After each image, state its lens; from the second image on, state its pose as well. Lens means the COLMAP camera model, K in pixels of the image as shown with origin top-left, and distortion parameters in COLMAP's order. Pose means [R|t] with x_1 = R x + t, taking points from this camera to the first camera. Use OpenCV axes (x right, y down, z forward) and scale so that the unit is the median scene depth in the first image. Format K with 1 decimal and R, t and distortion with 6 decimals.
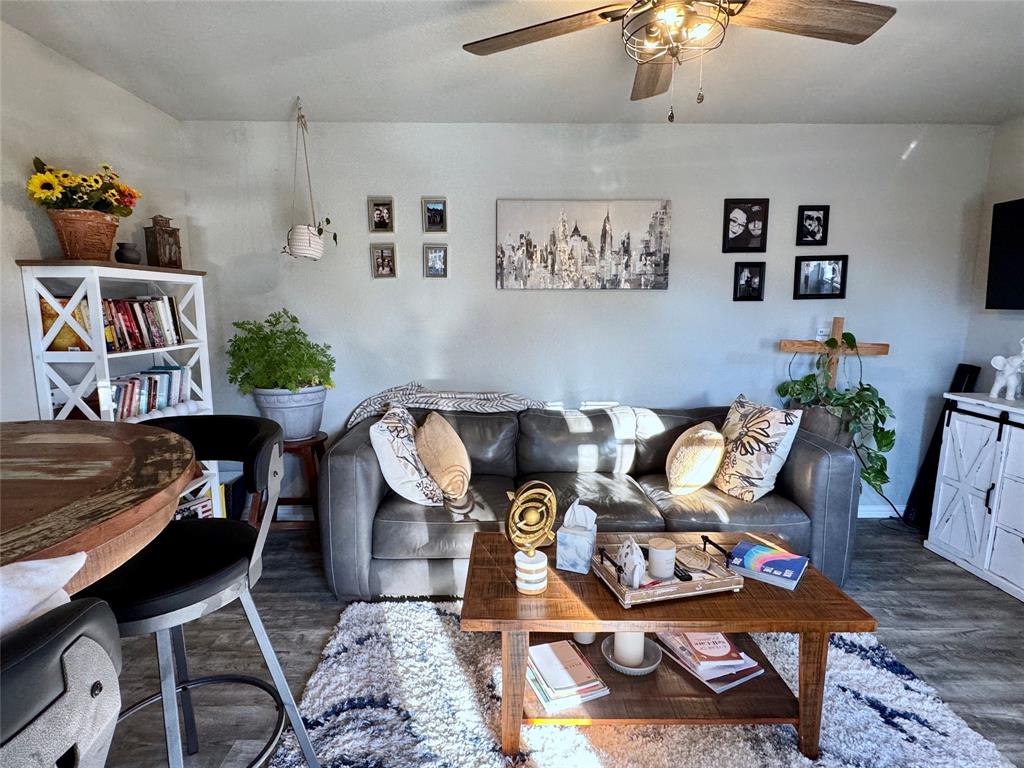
lens RADIAL K [[542.8, 0, 511.1], [0, 542.8, 384.7], [0, 0, 1]] dist [0.000379, 0.000355]
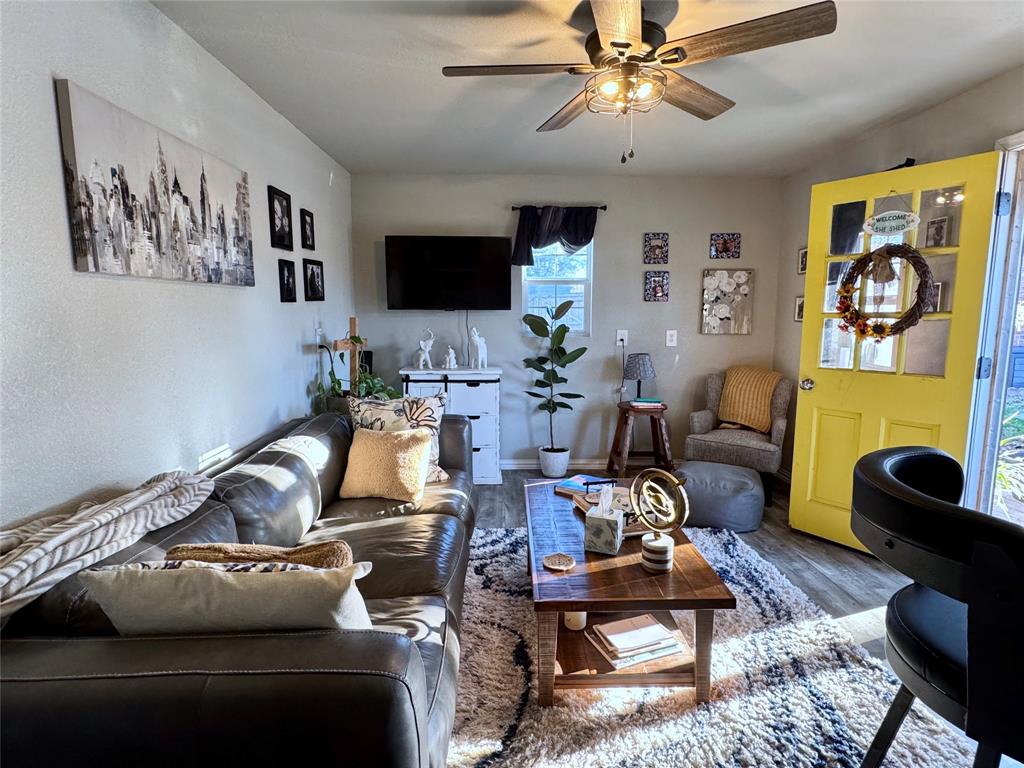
lens RADIAL K [[542.8, 0, 511.1], [0, 542.8, 384.5], [0, 0, 1]] dist [0.000379, 0.000355]
pose [[0.001632, -0.139662, 0.990198, -0.514891], [0.160003, 0.977478, 0.137605, -0.087046], [-0.987115, 0.158210, 0.023941, 0.645544]]
